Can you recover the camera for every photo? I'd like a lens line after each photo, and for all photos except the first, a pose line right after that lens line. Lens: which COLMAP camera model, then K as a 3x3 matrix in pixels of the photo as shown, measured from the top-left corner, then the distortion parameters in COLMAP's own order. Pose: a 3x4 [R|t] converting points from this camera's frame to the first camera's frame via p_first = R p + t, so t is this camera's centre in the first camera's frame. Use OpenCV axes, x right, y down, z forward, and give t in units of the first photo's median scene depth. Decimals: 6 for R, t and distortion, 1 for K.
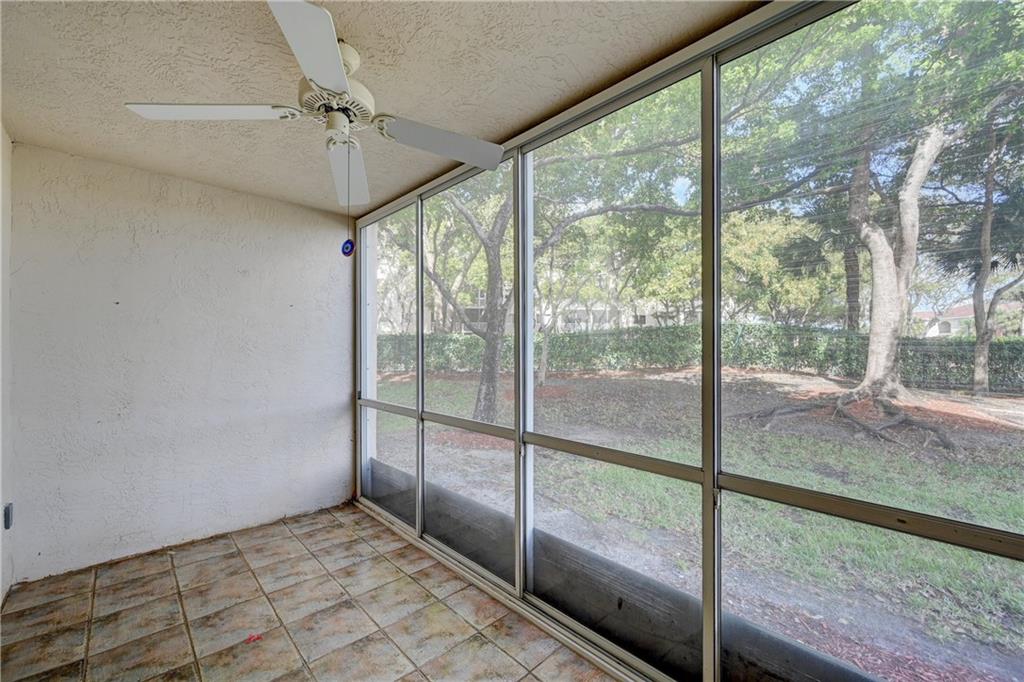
lens RADIAL K [[405.6, 0, 515.8], [0, 405.6, 345.7], [0, 0, 1]] dist [-0.001435, 0.000134]
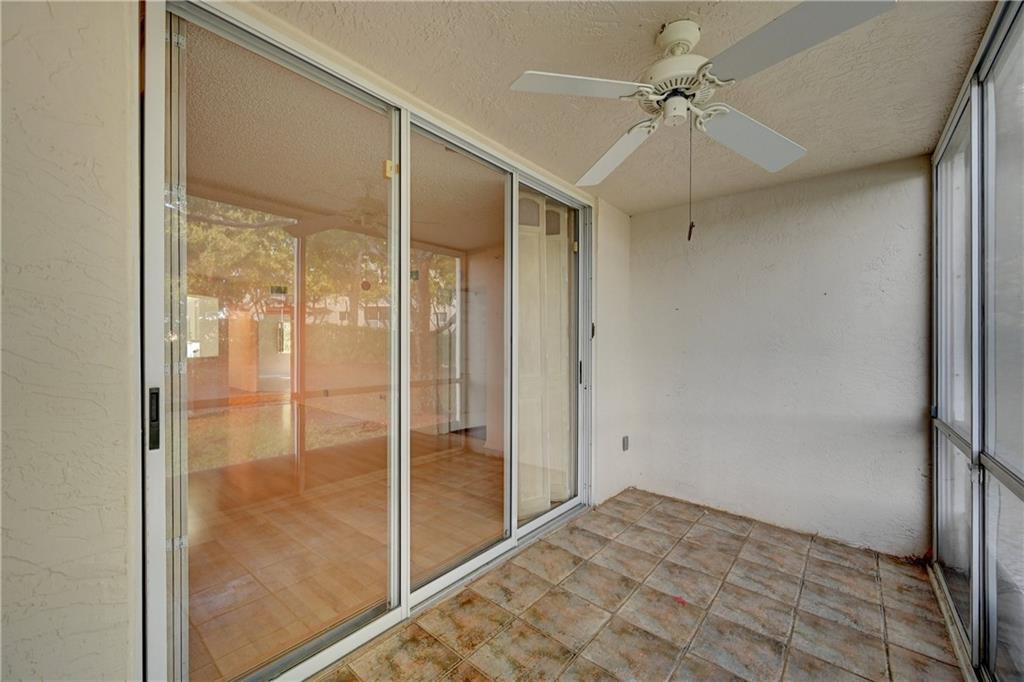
lens RADIAL K [[405.6, 0, 509.8], [0, 405.6, 346.2], [0, 0, 1]] dist [-0.001435, 0.000134]
pose [[0.096440, 0.004640, -0.995328, 0.280698], [-0.001819, 0.999988, 0.004485, 0.011325], [0.995337, 0.001378, 0.096448, 0.285714]]
